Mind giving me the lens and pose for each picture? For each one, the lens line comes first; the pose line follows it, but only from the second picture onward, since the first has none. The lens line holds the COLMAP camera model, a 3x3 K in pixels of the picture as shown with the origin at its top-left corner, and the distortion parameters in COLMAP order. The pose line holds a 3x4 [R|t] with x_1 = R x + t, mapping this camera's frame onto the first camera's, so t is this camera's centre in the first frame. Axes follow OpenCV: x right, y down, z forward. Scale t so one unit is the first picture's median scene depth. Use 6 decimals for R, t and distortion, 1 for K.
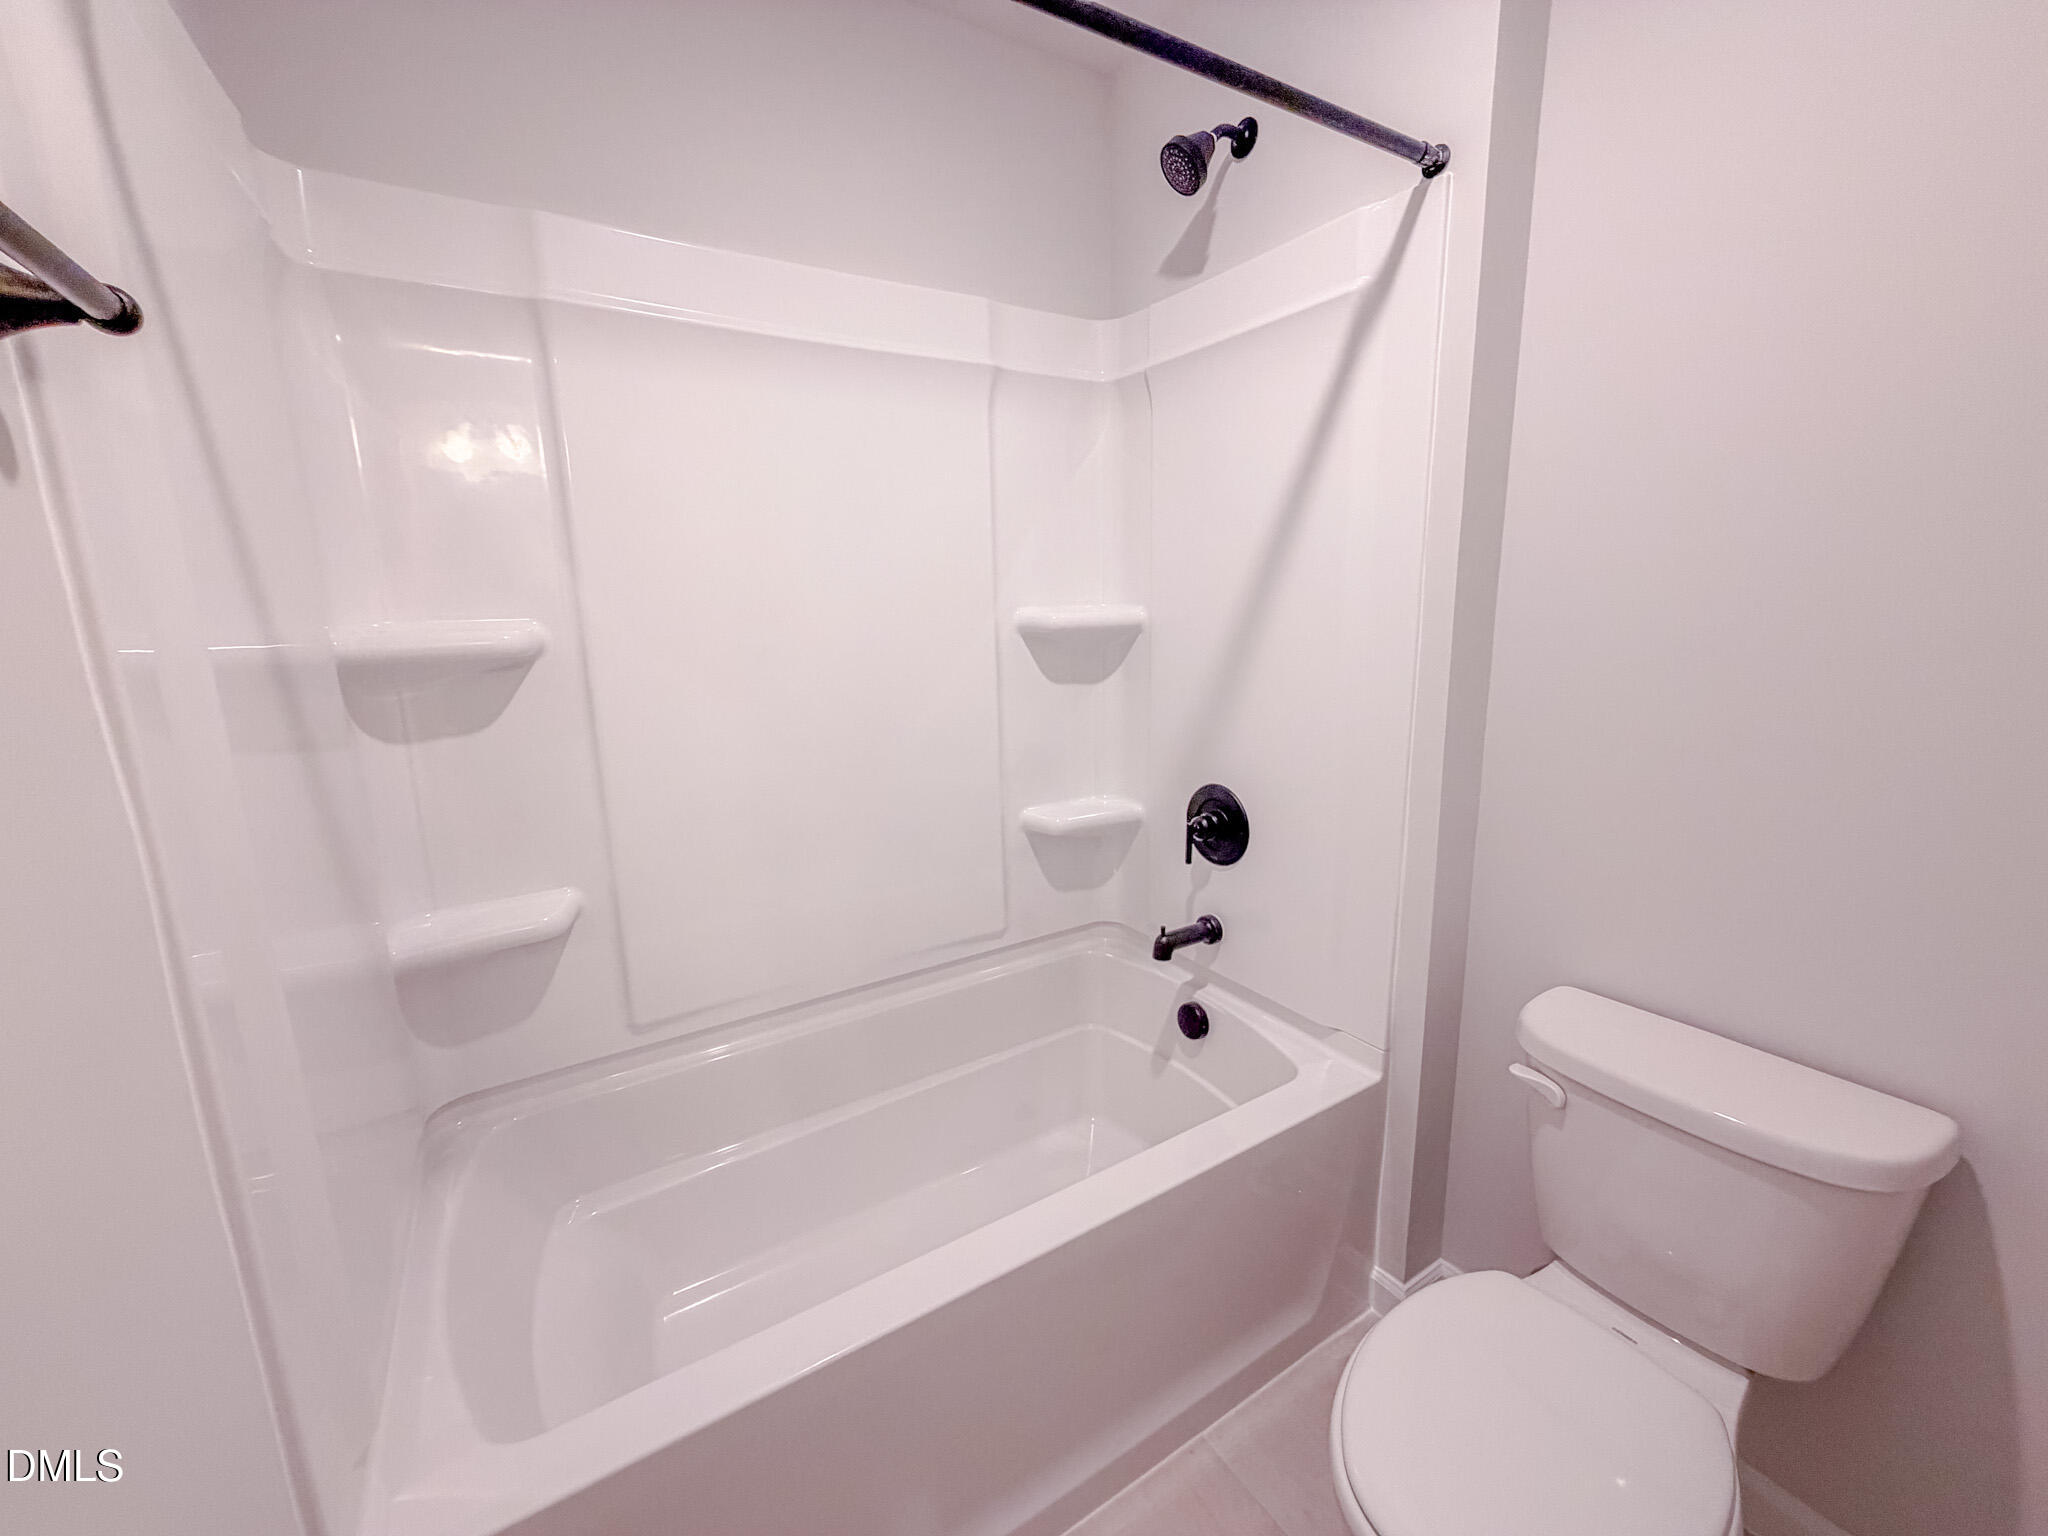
lens RADIAL K [[809.6, 0, 1019.9], [0, 809.6, 768.4], [0, 0, 1]] dist [-0.000037, 0.000023]
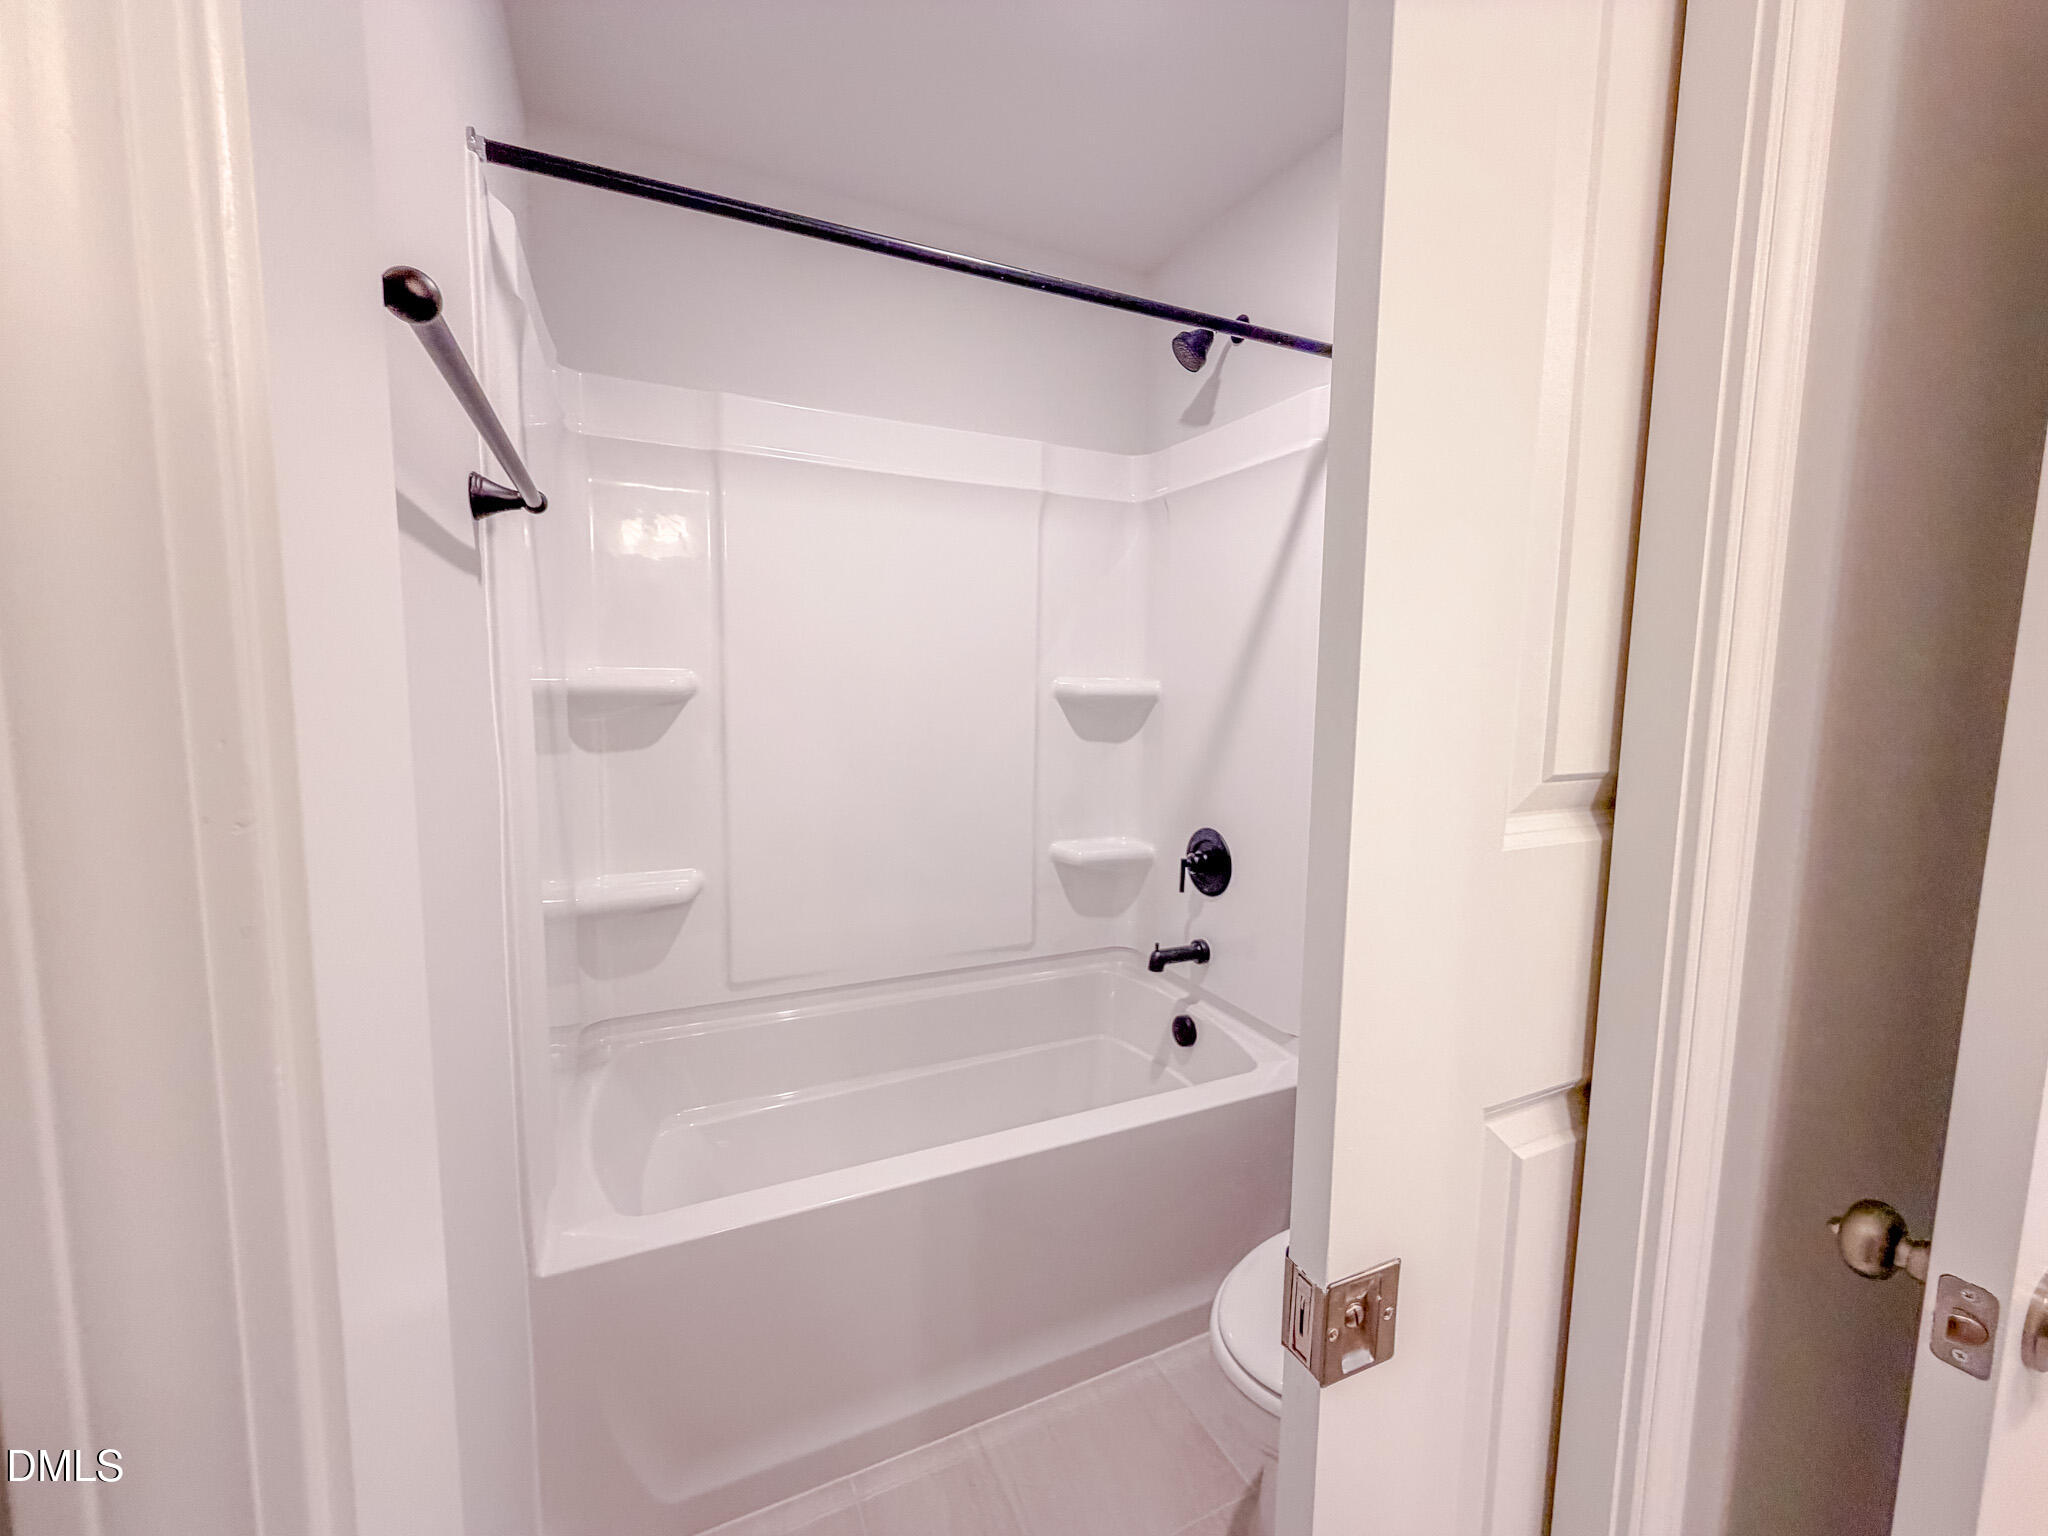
lens RADIAL K [[809.6, 0, 1023.4], [0, 809.6, 770.0], [0, 0, 1]] dist [-0.000037, 0.000023]
pose [[0.992522, 0.052235, -0.110327, 0.097612], [-0.062035, 0.994244, -0.087351, 0.056214], [0.105129, 0.093542, 0.990049, -0.230826]]
